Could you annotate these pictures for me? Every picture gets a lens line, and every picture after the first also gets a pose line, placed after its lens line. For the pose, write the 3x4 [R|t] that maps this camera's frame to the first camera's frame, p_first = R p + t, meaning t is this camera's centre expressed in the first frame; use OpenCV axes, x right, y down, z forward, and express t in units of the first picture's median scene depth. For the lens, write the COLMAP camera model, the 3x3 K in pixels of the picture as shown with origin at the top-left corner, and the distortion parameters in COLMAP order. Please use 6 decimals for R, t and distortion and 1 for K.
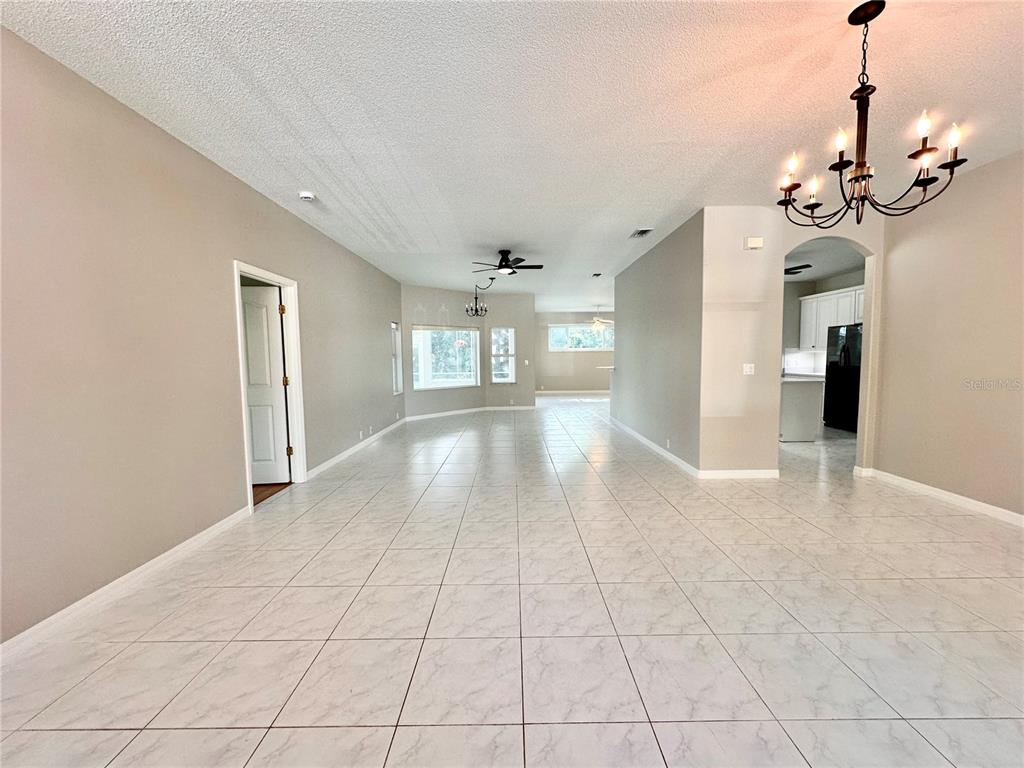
lens RADIAL K [[409.7, 0, 514.2], [0, 409.7, 383.7], [0, 0, 1]] dist [-0.001786, -0.000247]
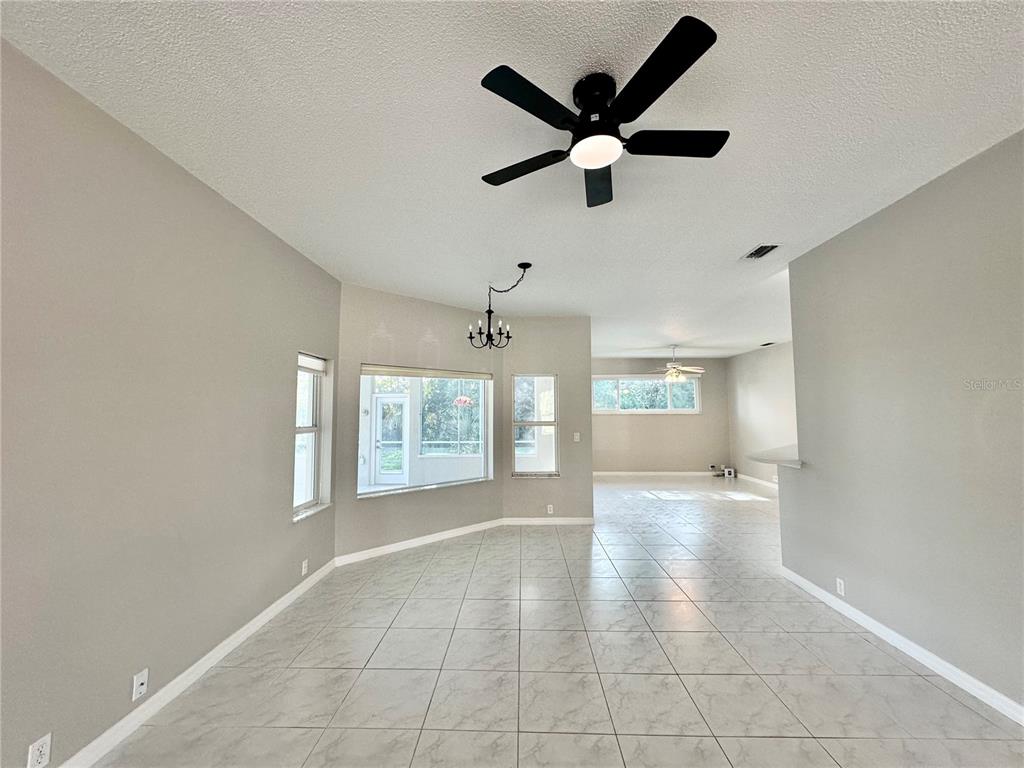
lens RADIAL K [[409.7, 0, 514.2], [0, 409.7, 383.7], [0, 0, 1]] dist [-0.001786, -0.000247]
pose [[0.999689, 0.006779, -0.023988, -0.043216], [-0.010115, 0.989840, -0.141823, -0.044254], [0.022783, 0.142021, 0.989601, 0.447118]]
